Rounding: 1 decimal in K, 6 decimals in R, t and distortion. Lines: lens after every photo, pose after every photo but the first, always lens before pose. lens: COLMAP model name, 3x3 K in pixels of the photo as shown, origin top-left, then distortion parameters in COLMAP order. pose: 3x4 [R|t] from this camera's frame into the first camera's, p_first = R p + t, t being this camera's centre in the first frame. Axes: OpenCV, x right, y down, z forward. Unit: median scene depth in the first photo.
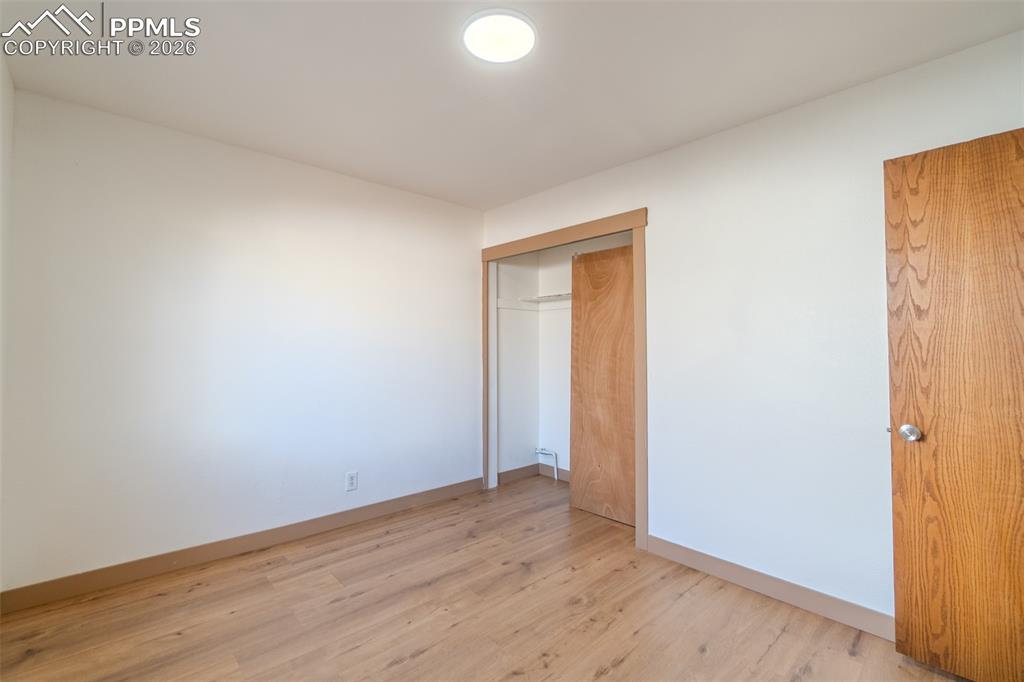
lens RADIAL K [[443.2, 0, 509.2], [0, 443.2, 337.4], [0, 0, 1]] dist [-0.010258, 0.002781]
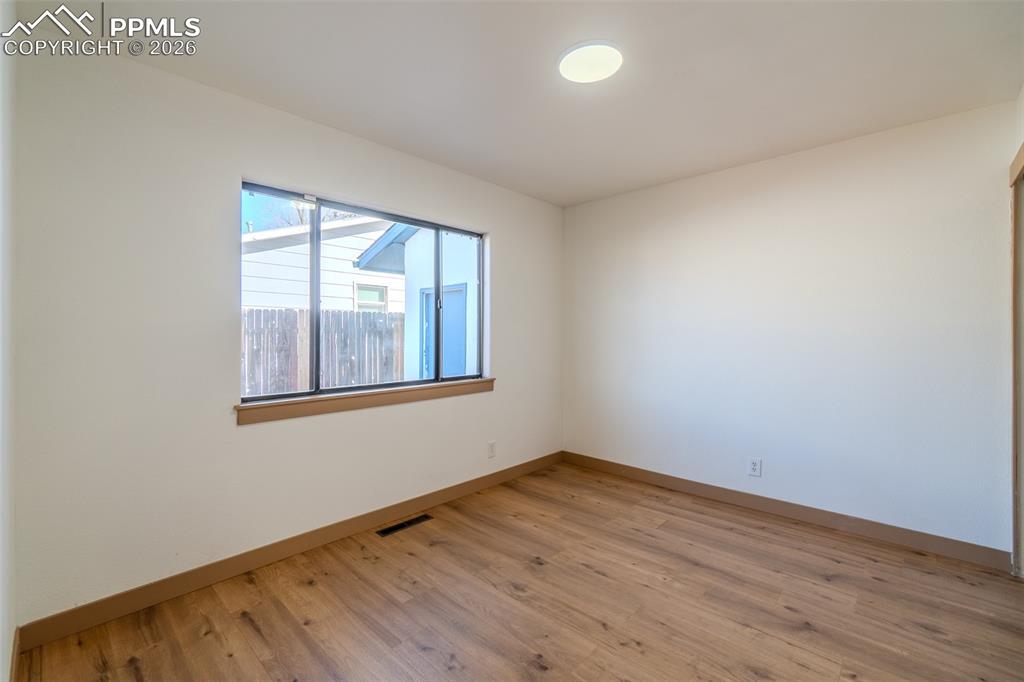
lens RADIAL K [[443.2, 0, 509.8], [0, 443.2, 331.7], [0, 0, 1]] dist [-0.010258, 0.002781]
pose [[0.083962, -0.007200, -0.996443, 0.731368], [0.022563, 0.999731, -0.005322, 0.013211], [0.996213, -0.022035, 0.084102, 0.449871]]
